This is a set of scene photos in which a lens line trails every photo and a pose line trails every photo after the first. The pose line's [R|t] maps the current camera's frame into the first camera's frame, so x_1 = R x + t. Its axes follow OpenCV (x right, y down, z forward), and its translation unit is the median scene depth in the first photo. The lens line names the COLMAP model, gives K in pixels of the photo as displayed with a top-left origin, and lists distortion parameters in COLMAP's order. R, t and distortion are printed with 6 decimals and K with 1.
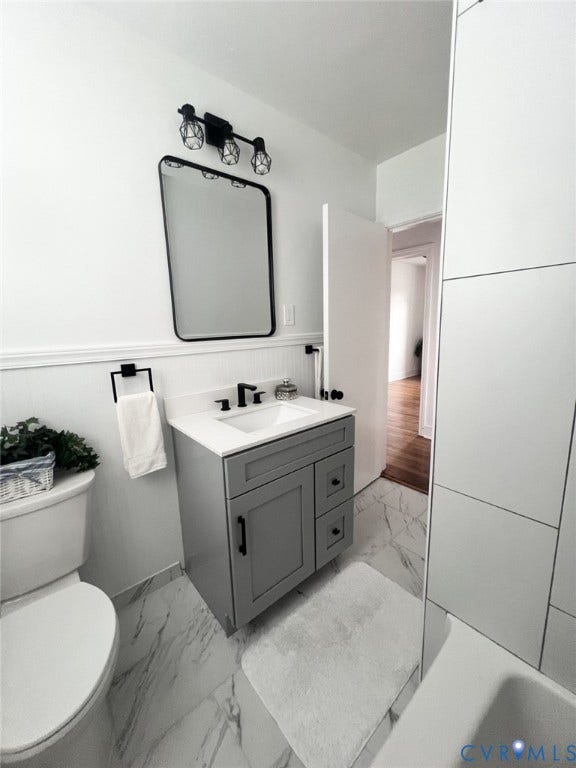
lens RADIAL K [[309.2, 0, 288.0], [0, 309.2, 384.0], [0, 0, 1]] dist [-0.000007, 0.004562]
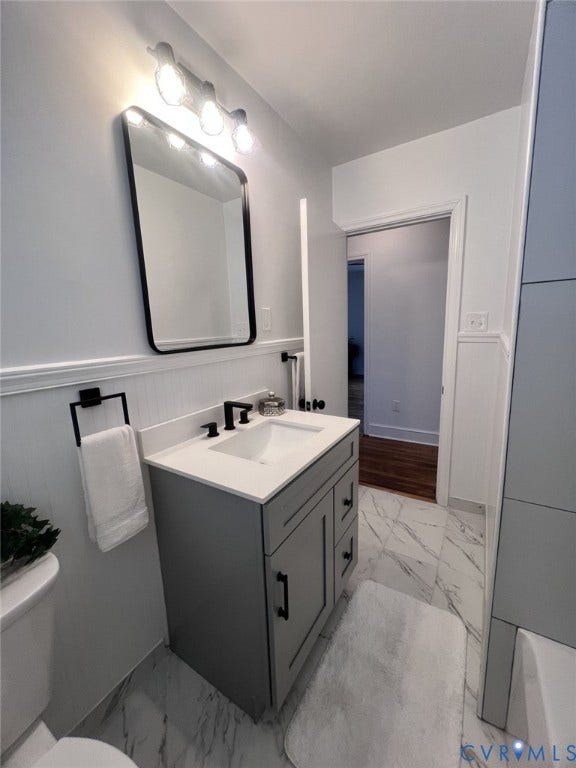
lens RADIAL K [[309.2, 0, 288.0], [0, 309.2, 384.0], [0, 0, 1]] dist [-0.000007, 0.004562]
pose [[0.955215, -0.062250, 0.289289, -0.232851], [0.065315, 0.997864, -0.000941, -0.037623], [-0.288613, 0.019794, 0.957241, 0.153853]]
